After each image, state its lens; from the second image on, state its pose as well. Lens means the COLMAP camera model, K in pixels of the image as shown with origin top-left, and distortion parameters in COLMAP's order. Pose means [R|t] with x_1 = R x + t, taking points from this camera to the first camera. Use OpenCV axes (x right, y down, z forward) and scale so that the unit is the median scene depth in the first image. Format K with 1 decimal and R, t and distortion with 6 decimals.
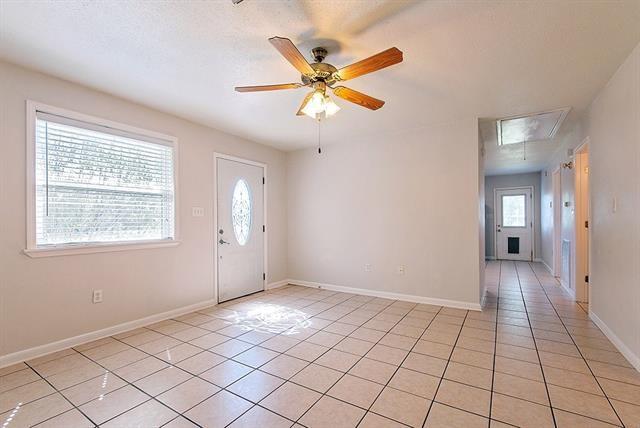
lens RADIAL K [[287.7, 0, 318.6], [0, 287.7, 219.5], [0, 0, 1]] dist [0.002030, -0.000084]
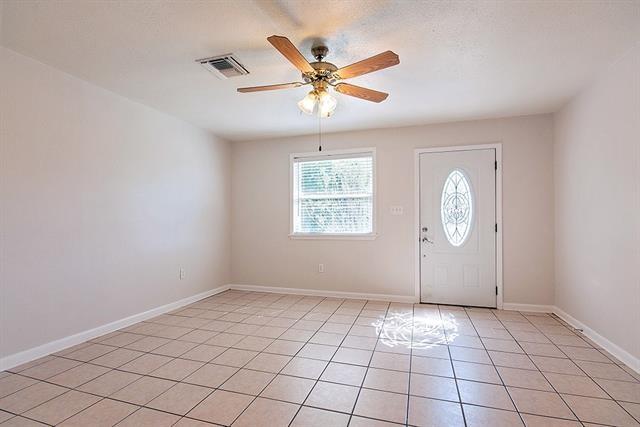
lens RADIAL K [[310.3, 0, 318.4], [0, 310.3, 214.0], [0, 0, 1]] dist [-0.019705, -0.001853]
pose [[0.252407, -0.014890, -0.967507, 0.656828], [0.010083, 0.999868, -0.012757, 0.000273], [0.967569, -0.006536, 0.252524, 0.456822]]
